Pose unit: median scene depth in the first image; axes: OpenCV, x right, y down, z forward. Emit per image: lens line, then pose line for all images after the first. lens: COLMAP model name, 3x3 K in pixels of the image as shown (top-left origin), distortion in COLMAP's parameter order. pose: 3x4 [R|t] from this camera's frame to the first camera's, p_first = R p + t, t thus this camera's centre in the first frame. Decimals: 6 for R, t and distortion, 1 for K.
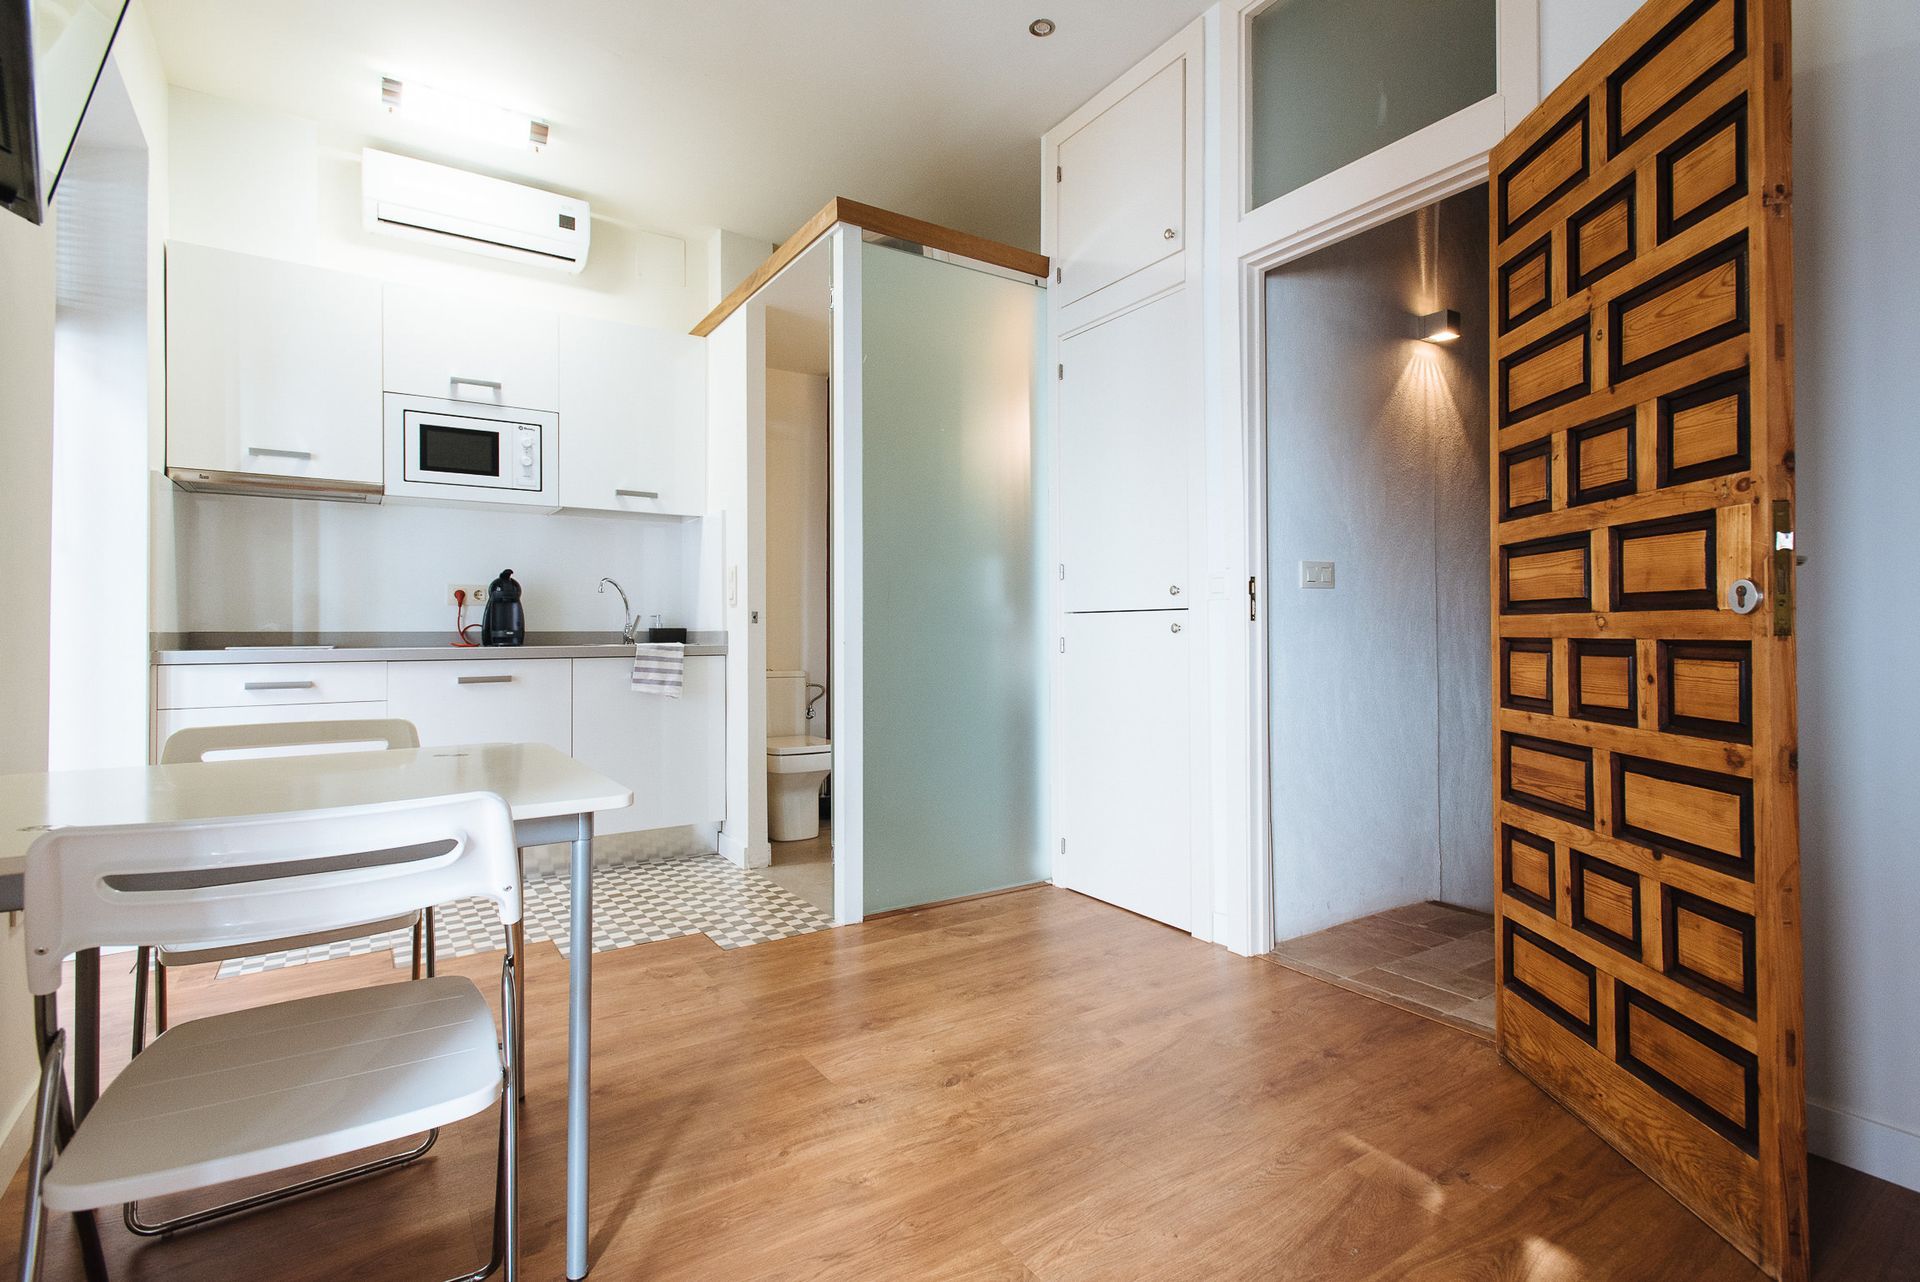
lens RADIAL K [[907.6, 0, 967.5], [0, 907.6, 627.6], [0, 0, 1]] dist [0.002188, -0.000034]
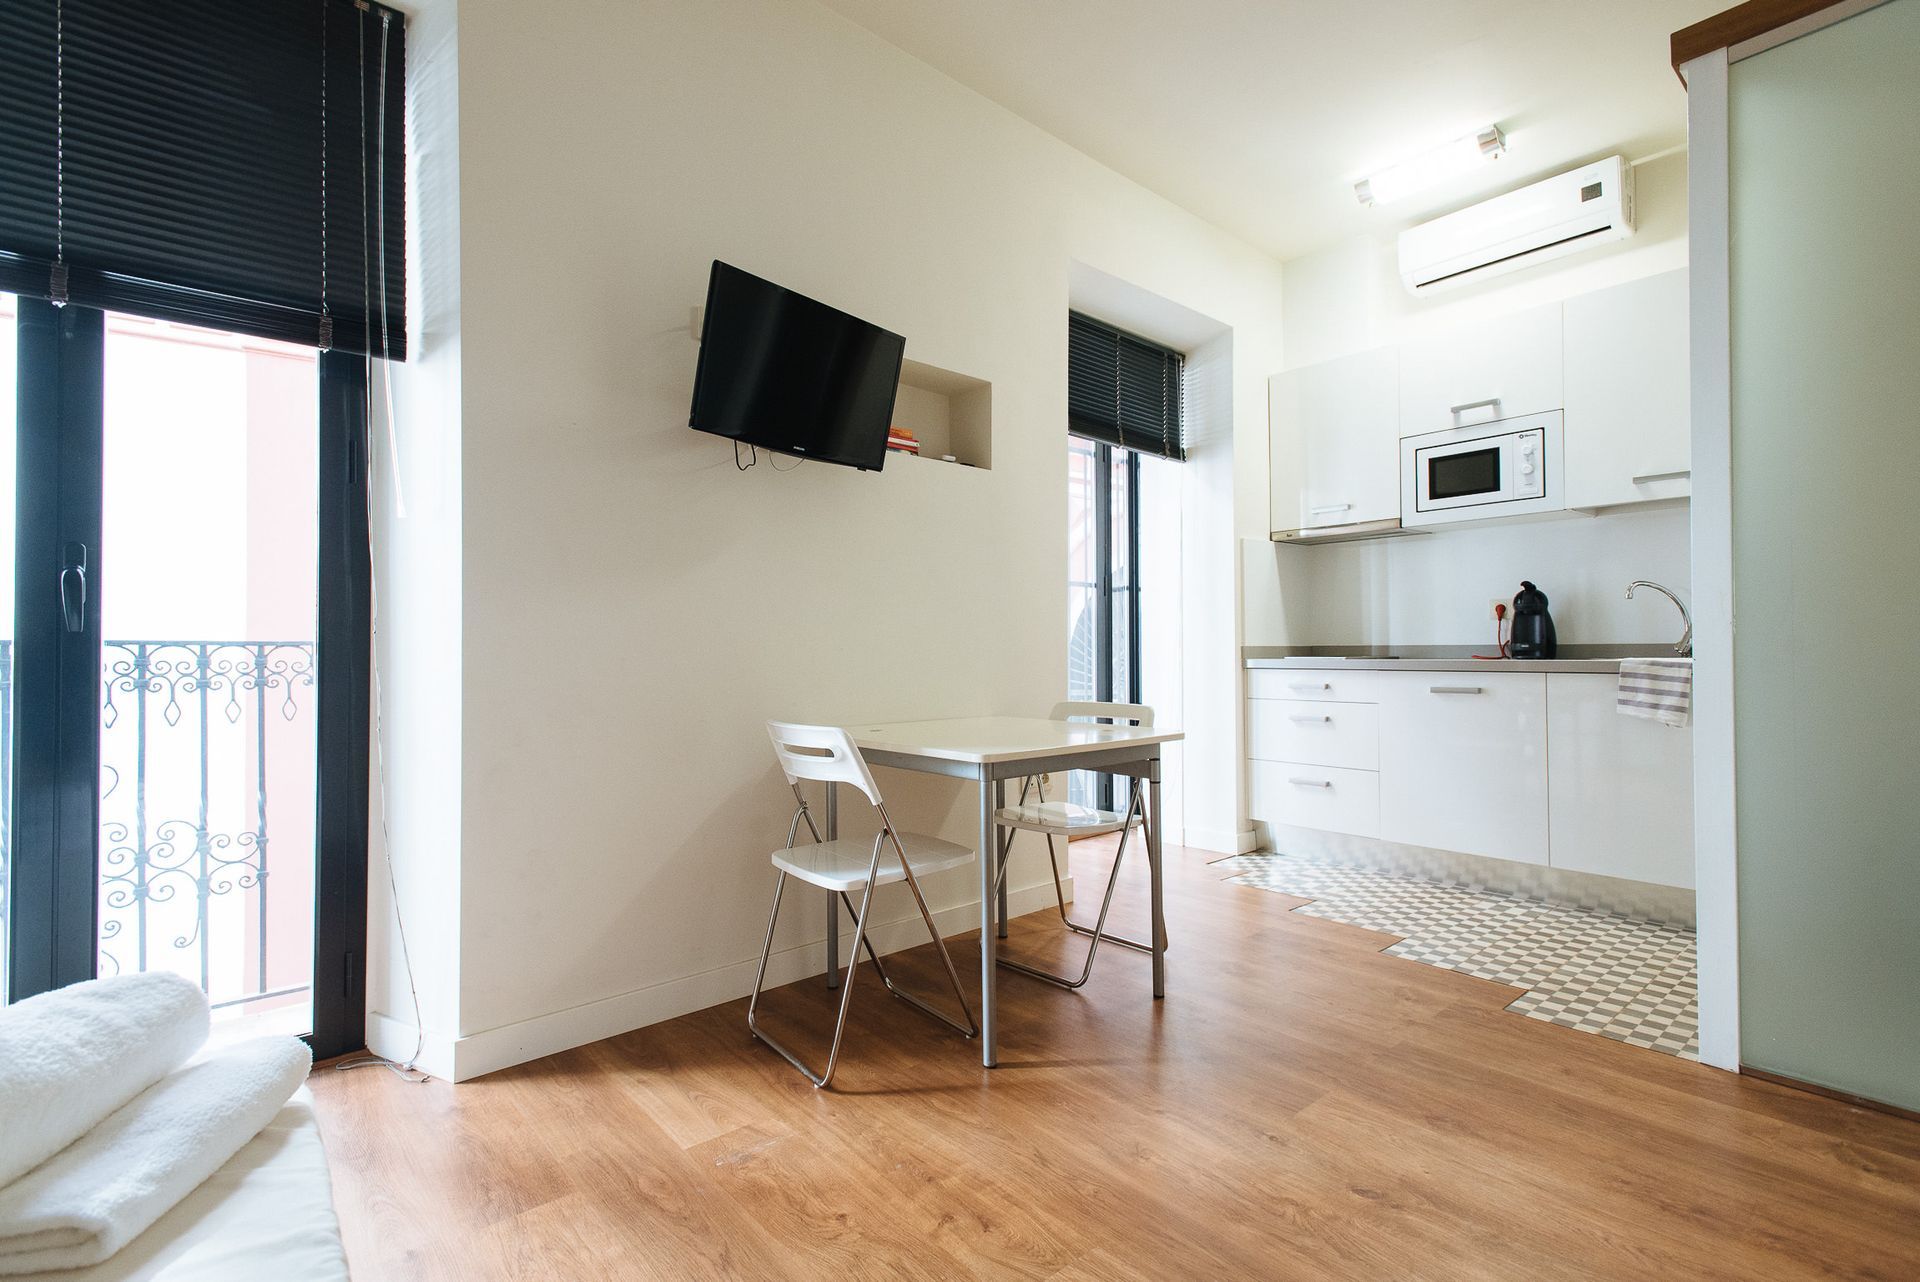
lens RADIAL K [[888.9, 0, 960.0], [0, 888.9, 641.0], [0, 0, 1]] dist [0.001791, -0.000437]
pose [[0.112575, -0.007788, -0.993613, 0.393081], [0.009244, 0.999934, -0.006790, 0.001608], [0.993600, -0.008421, 0.112640, 0.289731]]
